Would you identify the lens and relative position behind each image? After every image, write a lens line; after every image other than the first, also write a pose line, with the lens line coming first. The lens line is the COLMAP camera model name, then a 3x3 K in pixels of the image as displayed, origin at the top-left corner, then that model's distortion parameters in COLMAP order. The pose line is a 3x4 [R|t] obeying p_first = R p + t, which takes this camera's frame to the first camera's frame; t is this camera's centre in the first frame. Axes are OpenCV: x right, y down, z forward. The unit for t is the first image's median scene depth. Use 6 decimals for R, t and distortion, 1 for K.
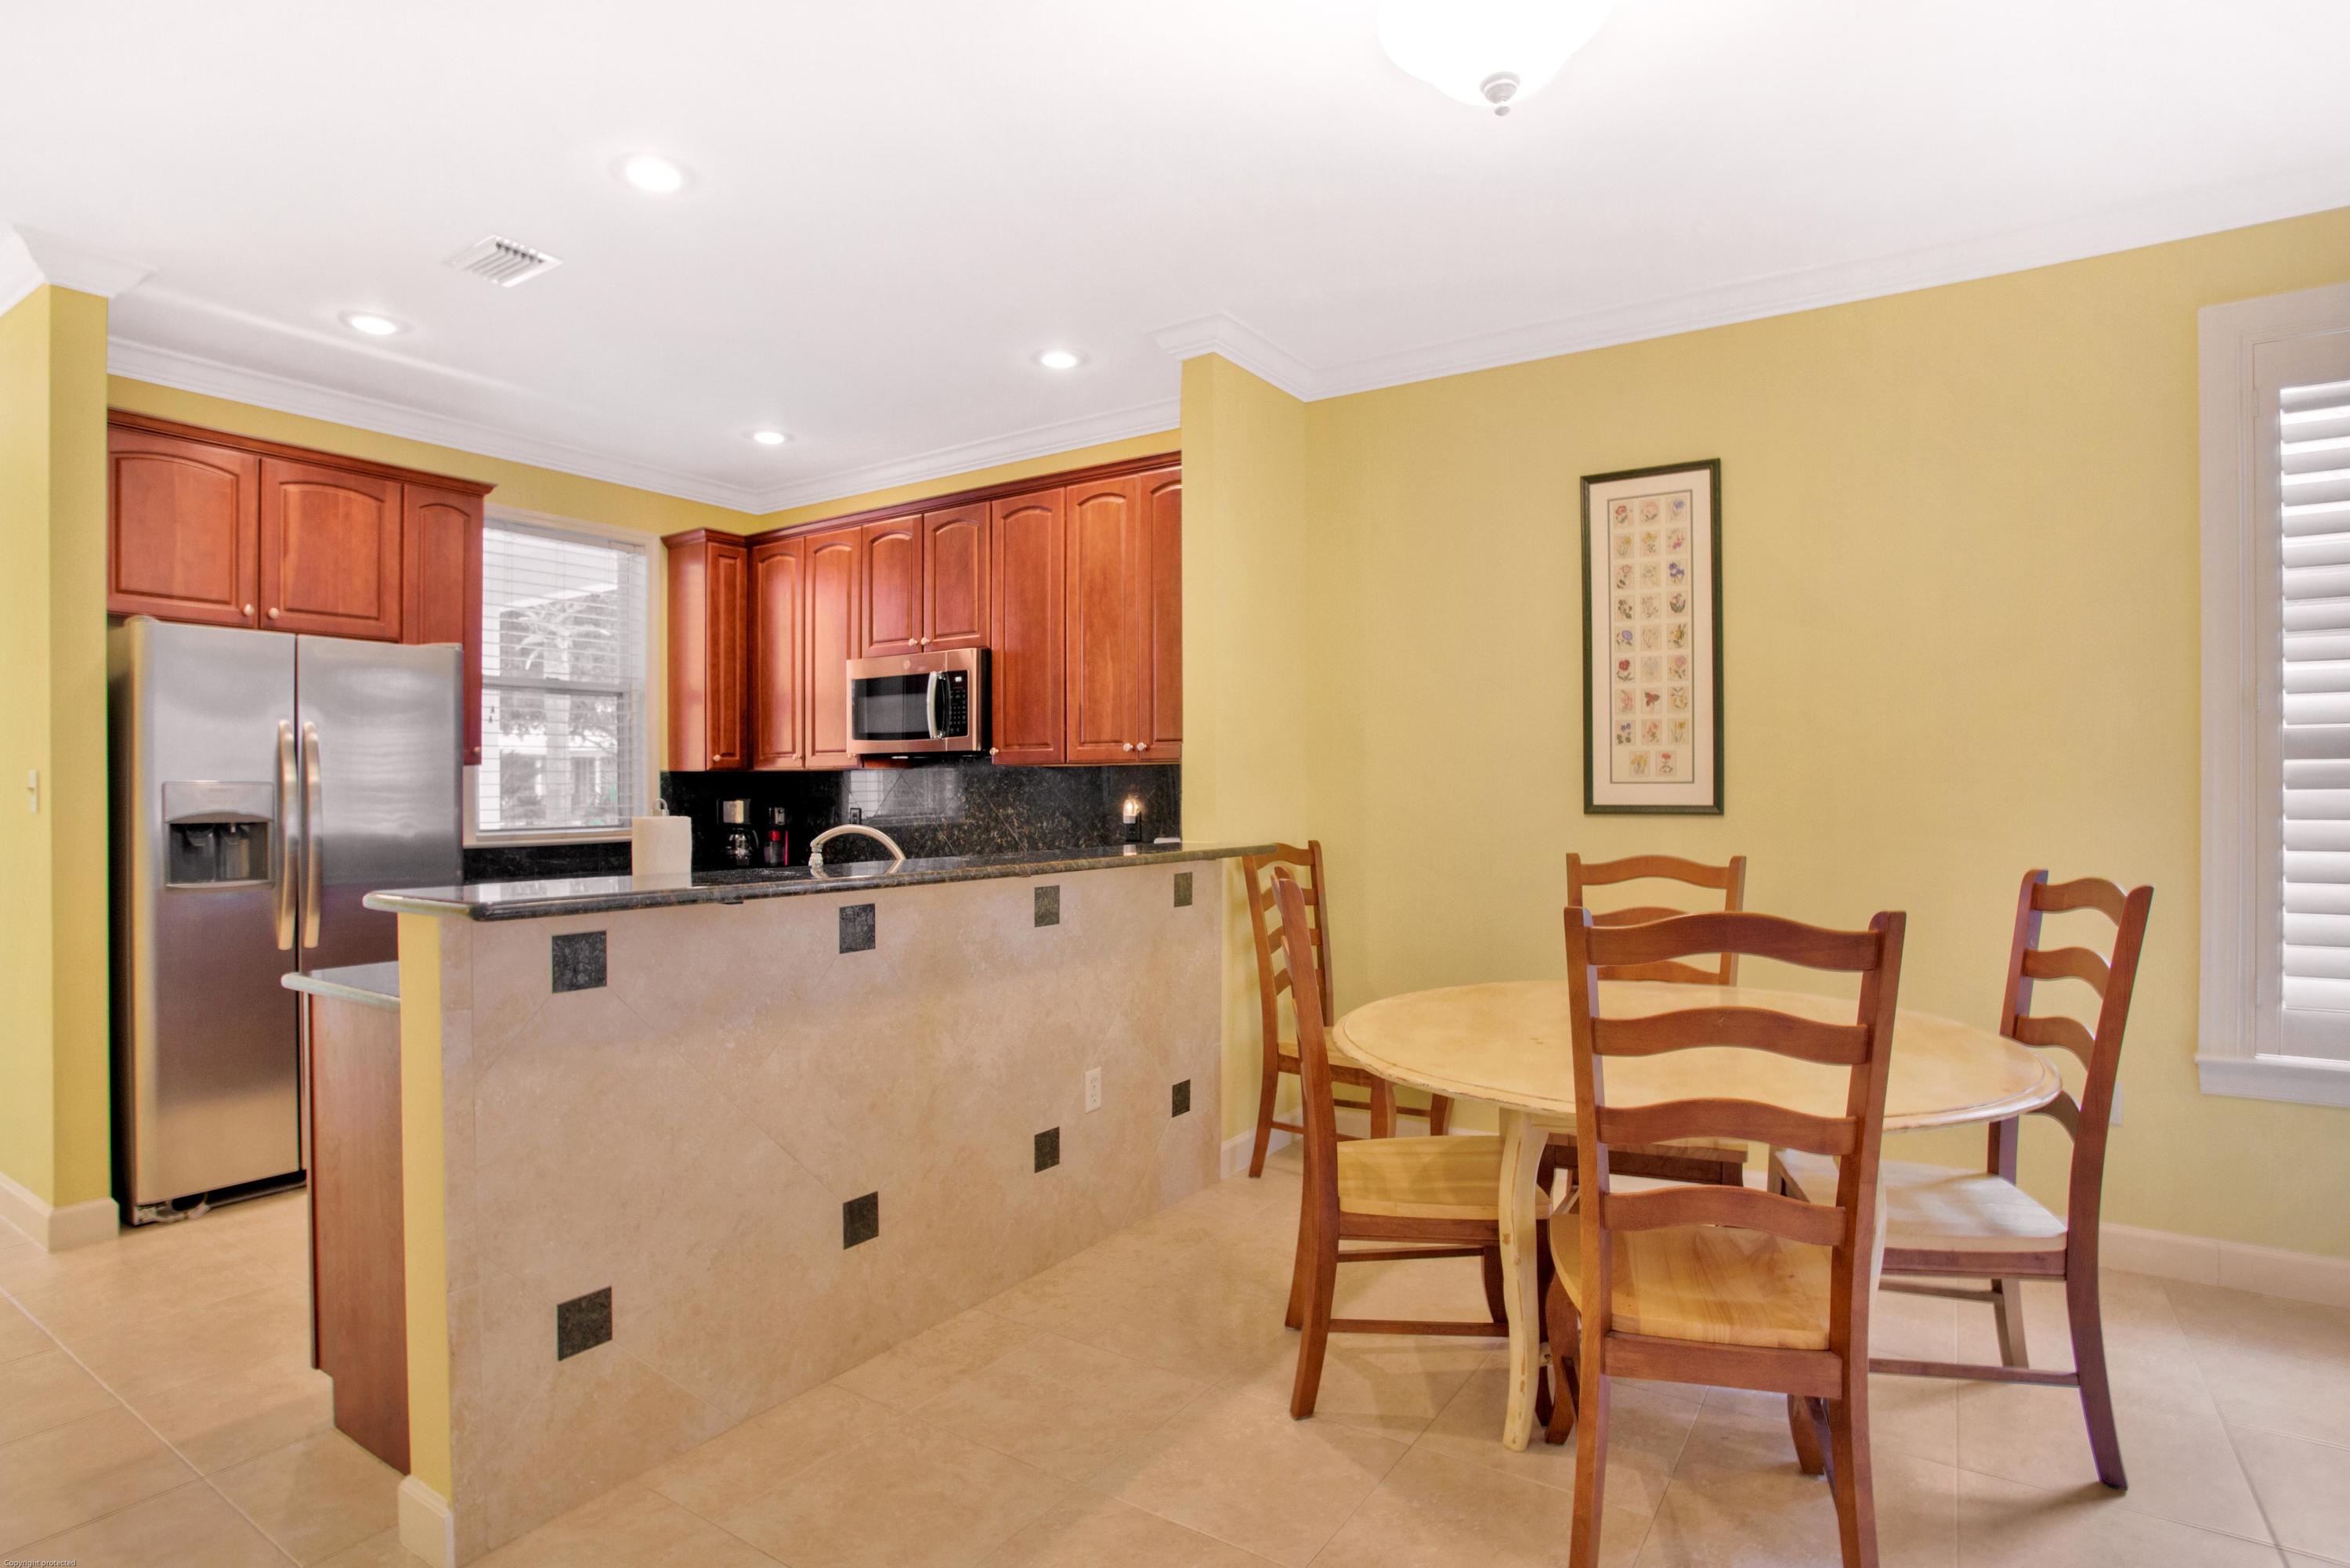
lens RADIAL K [[1193.0, 0, 1175.0], [0, 1193.0, 784.0], [0, 0, 1]] dist [0.000282, 0.000486]
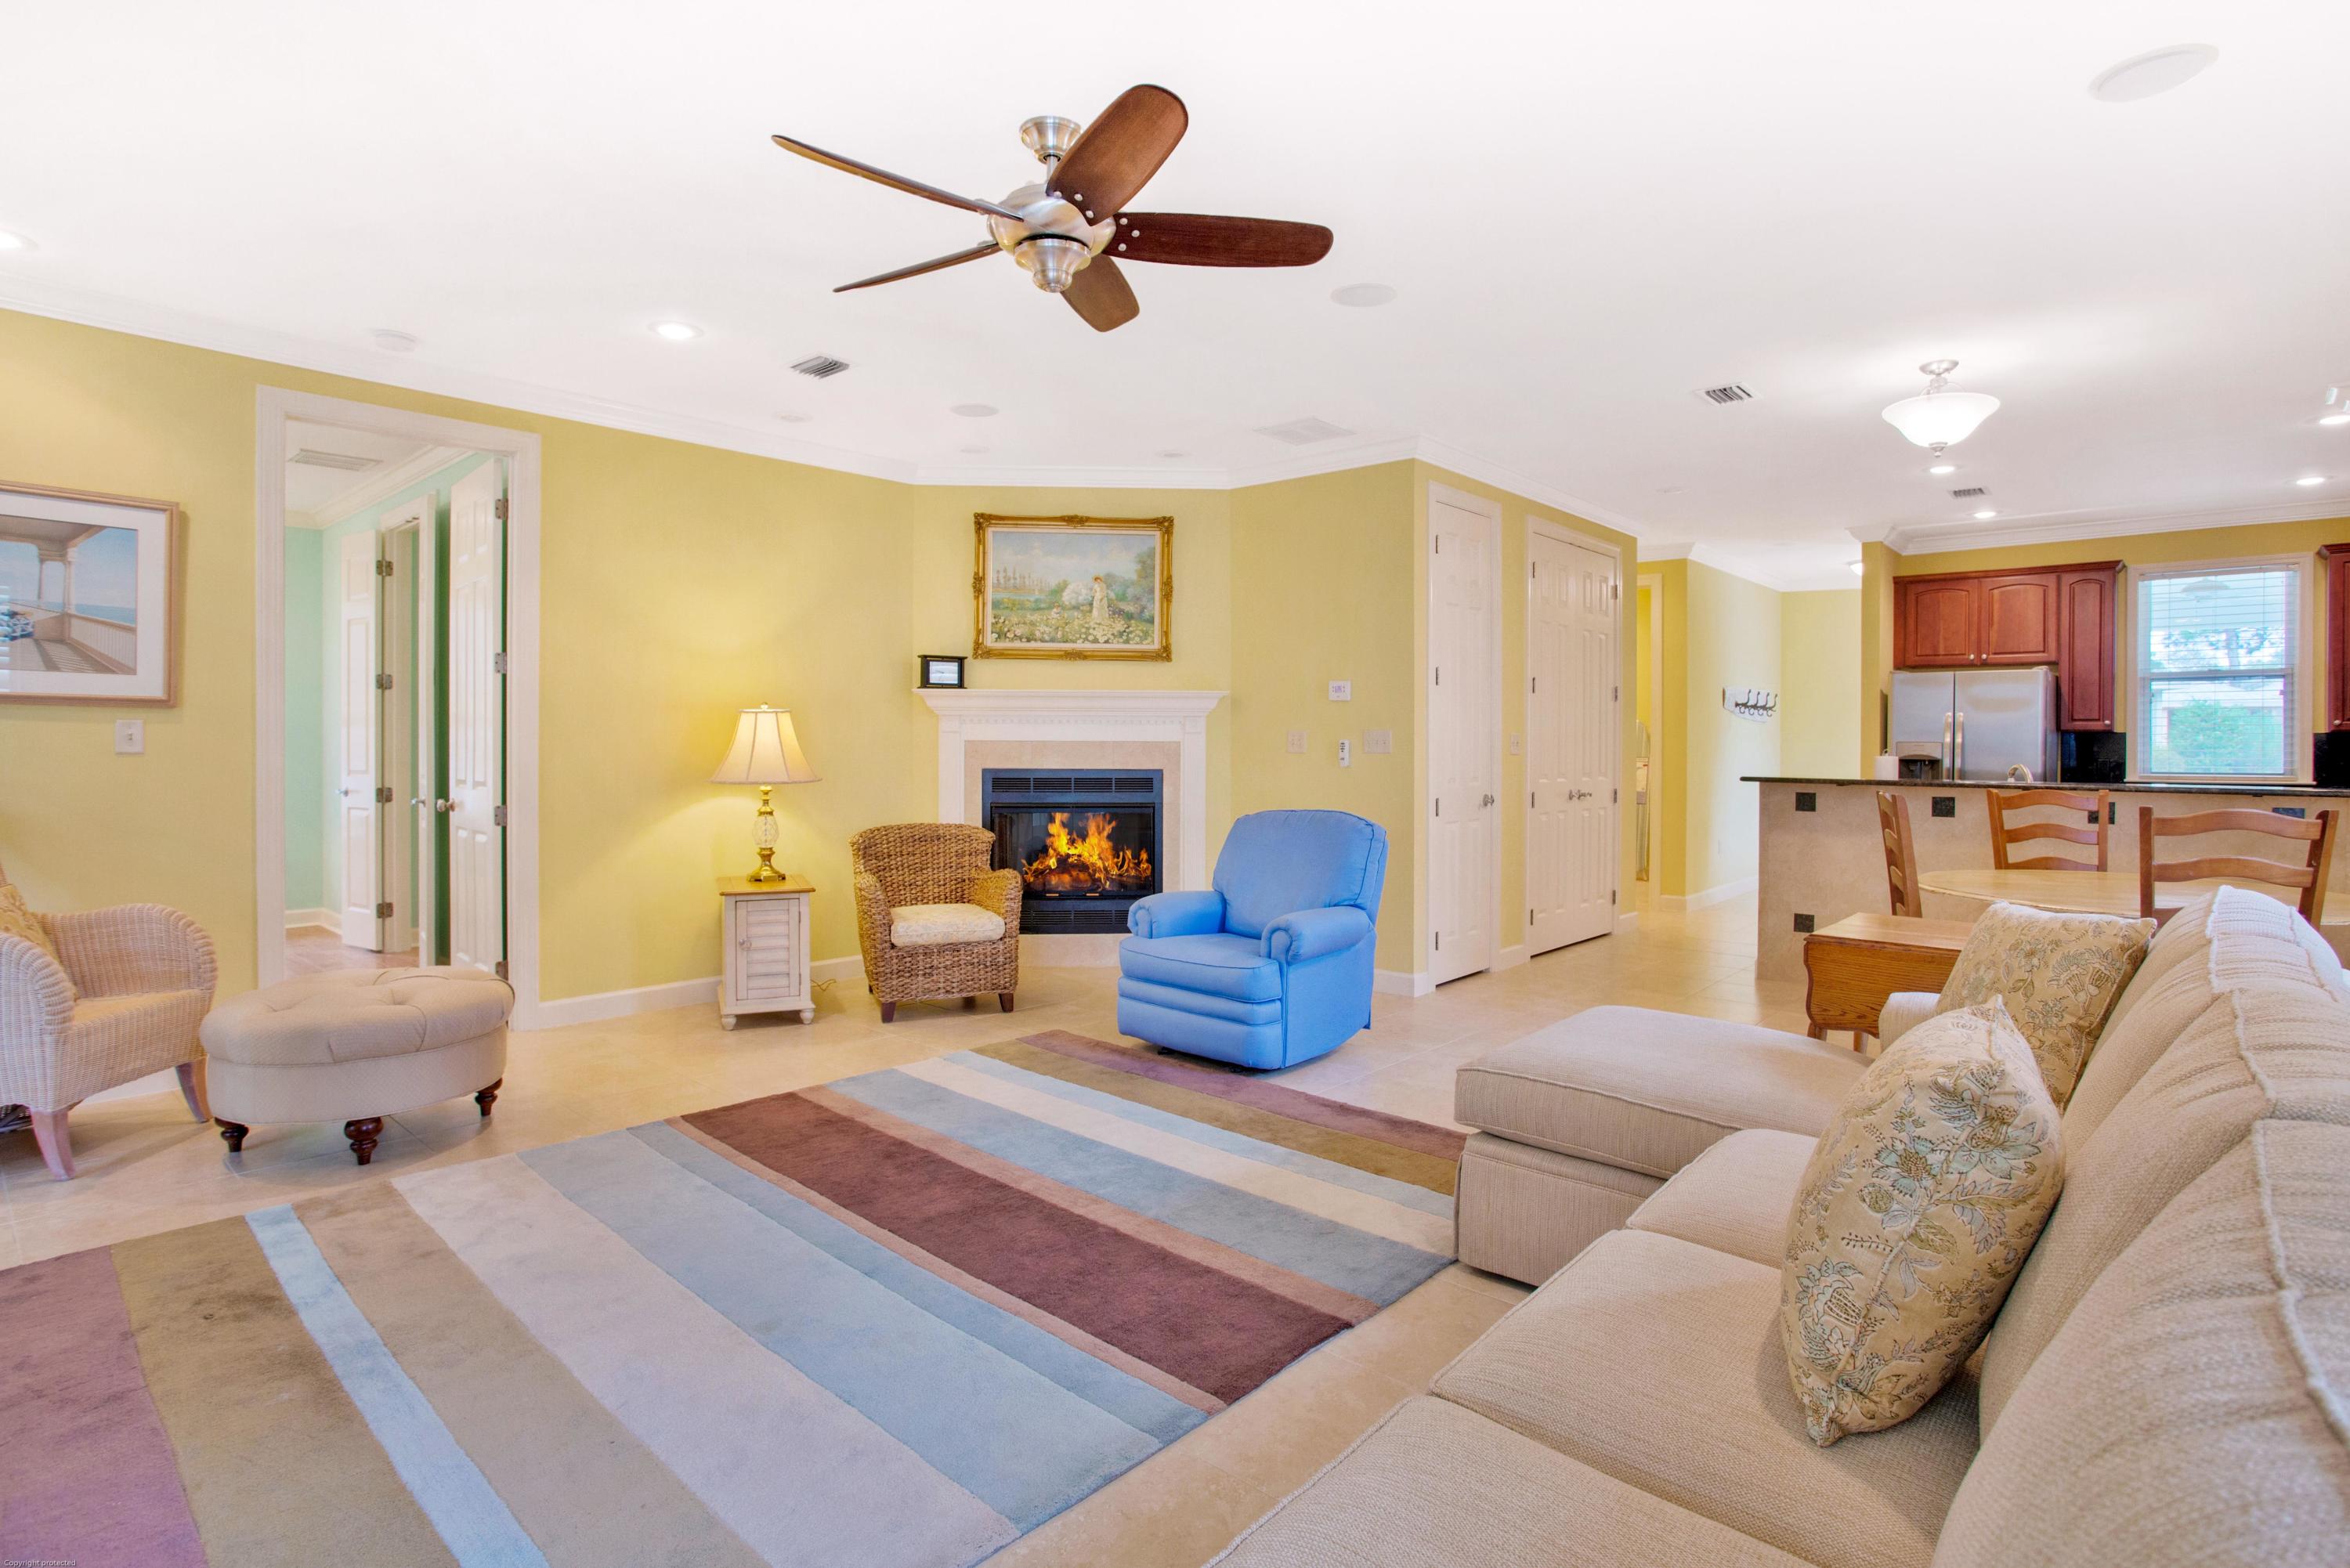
lens RADIAL K [[1151.8, 0, 1174.8], [0, 1151.8, 745.8], [0, 0, 1]] dist [-0.000781, 0.000084]
pose [[-0.132290, 0.001758, -0.991210, 1.497583], [-0.002173, 0.999996, 0.002064, 0.004152], [0.991209, 0.002427, -0.132285, -0.103352]]
